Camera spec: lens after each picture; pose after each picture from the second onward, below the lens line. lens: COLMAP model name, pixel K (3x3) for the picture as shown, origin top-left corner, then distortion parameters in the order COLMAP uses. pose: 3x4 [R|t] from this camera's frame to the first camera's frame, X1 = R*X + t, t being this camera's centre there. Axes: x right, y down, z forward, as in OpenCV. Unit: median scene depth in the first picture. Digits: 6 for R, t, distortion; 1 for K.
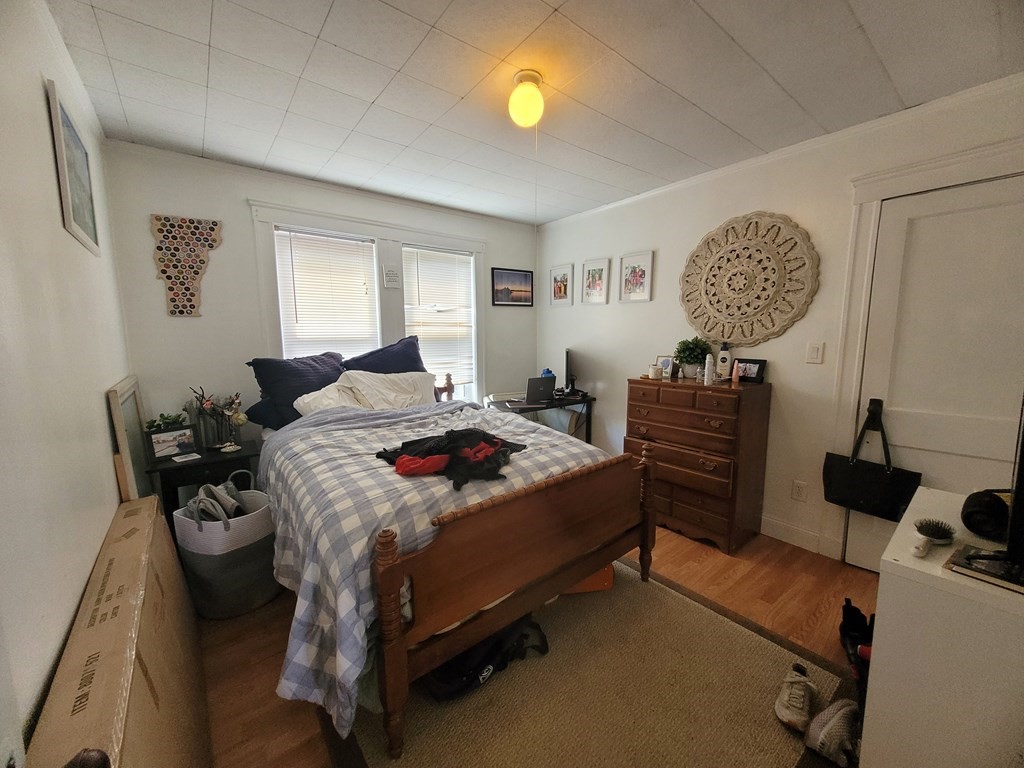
lens RADIAL K [[402.5, 0, 515.1], [0, 402.5, 383.8], [0, 0, 1]] dist [0.002627, -0.000260]
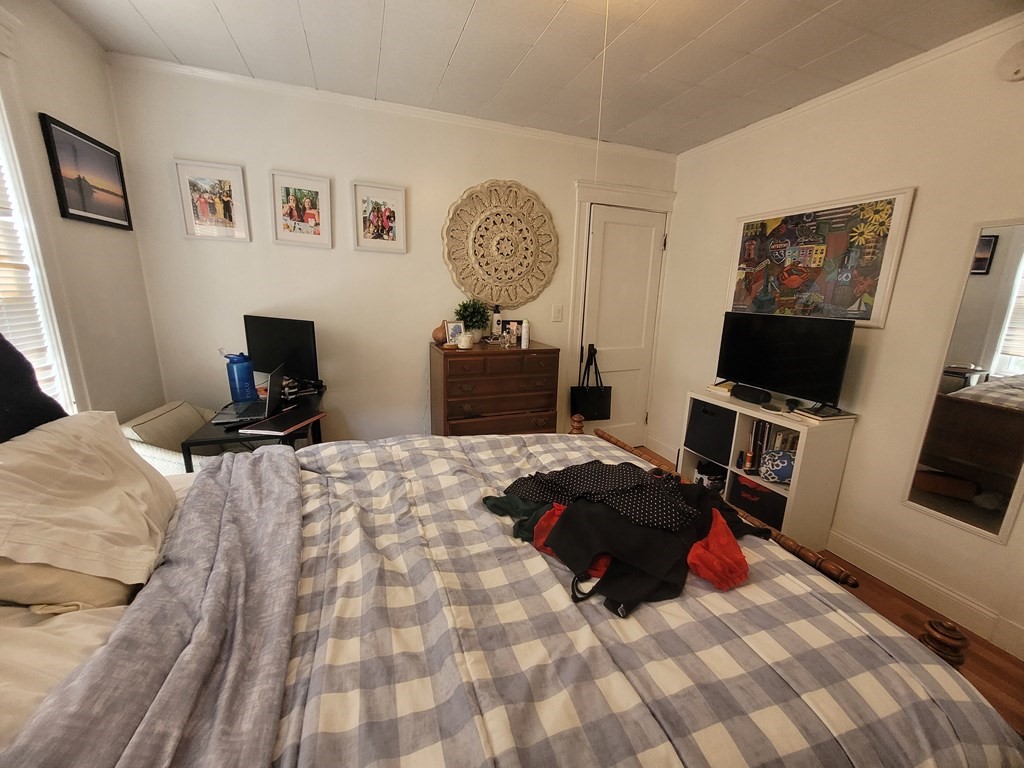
lens RADIAL K [[402.5, 0, 515.1], [0, 402.5, 383.8], [0, 0, 1]] dist [0.002627, -0.000260]
pose [[0.302649, -0.204424, 0.930921, -0.461758], [0.086323, 0.978593, 0.186827, -0.092697], [-0.949185, 0.023817, 0.313817, 0.621151]]
